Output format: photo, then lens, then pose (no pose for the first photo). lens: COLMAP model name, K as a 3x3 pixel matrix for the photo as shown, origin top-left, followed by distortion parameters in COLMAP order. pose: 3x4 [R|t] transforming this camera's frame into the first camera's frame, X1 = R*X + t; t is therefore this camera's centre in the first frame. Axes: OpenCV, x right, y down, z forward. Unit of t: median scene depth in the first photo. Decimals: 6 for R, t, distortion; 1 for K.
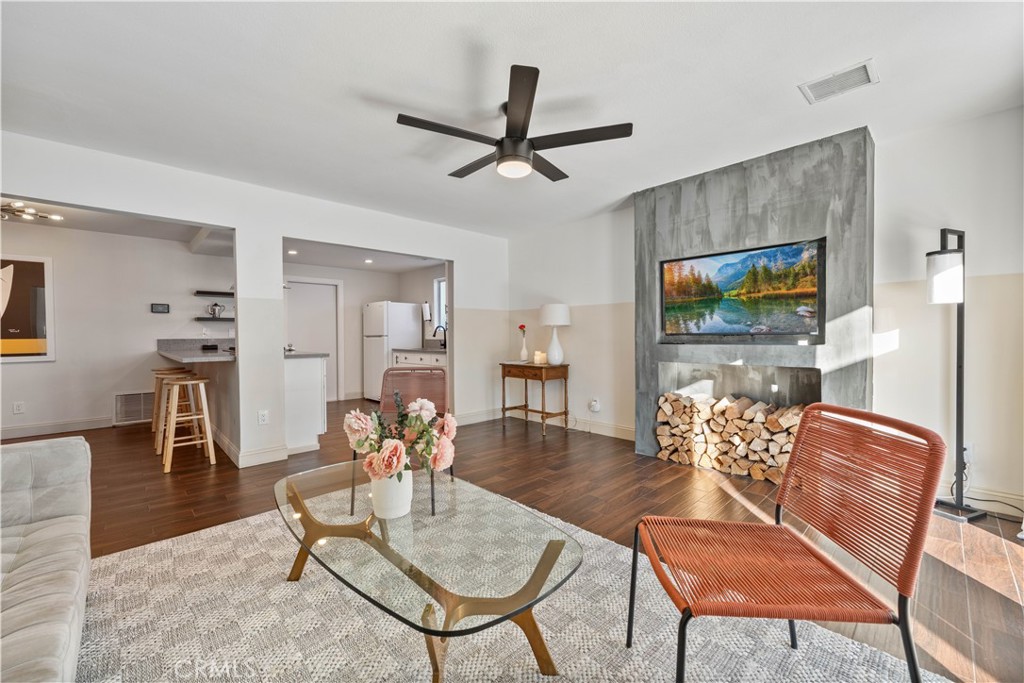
lens RADIAL K [[418.4, 0, 510.6], [0, 418.4, 335.4], [0, 0, 1]] dist [-0.000673, -0.000029]
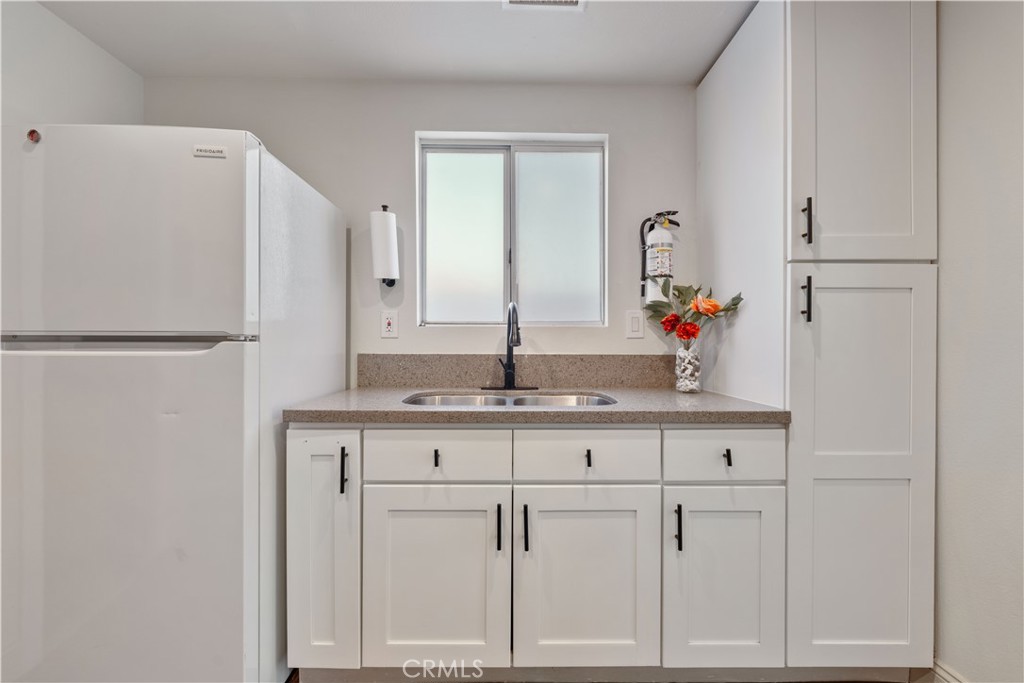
lens RADIAL K [[409.4, 0, 514.1], [0, 409.4, 341.1], [0, 0, 1]] dist [-0.000855, -0.000011]
pose [[0.680805, 0.012116, 0.732365, -0.394184], [-0.008528, 0.999927, -0.008615, 0.003242], [-0.732415, -0.000381, 0.680858, 0.927149]]
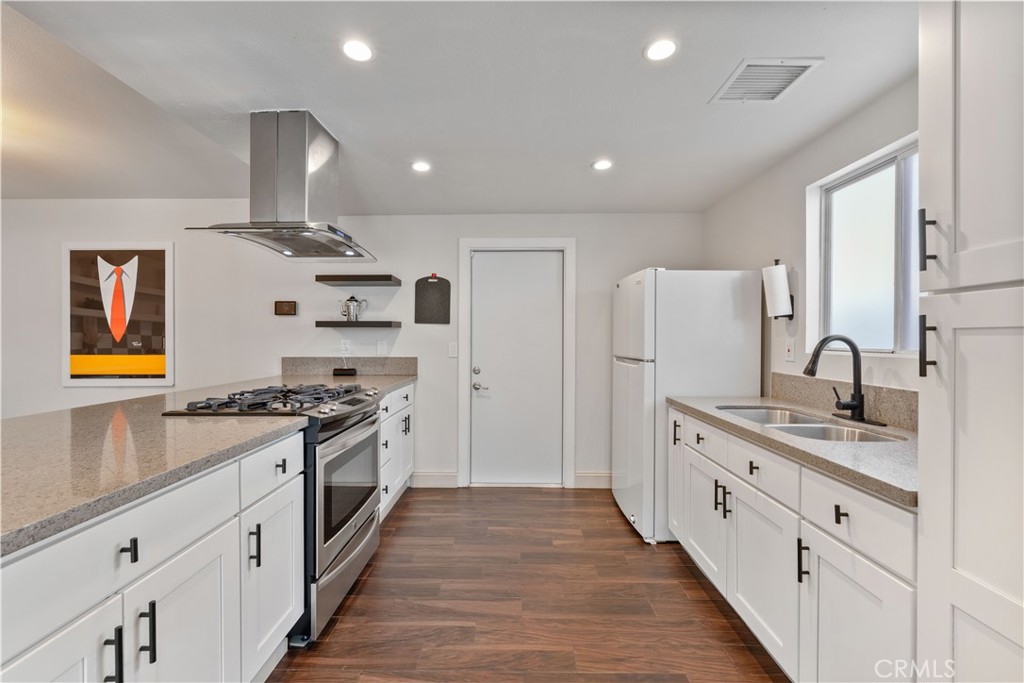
lens RADIAL K [[409.4, 0, 514.1], [0, 409.4, 341.1], [0, 0, 1]] dist [-0.000855, -0.000011]
pose [[0.718456, 0.013131, -0.695448, -0.150215], [-0.006798, 0.999907, 0.011856, -0.023066], [0.695539, -0.003790, 0.718478, 0.747301]]
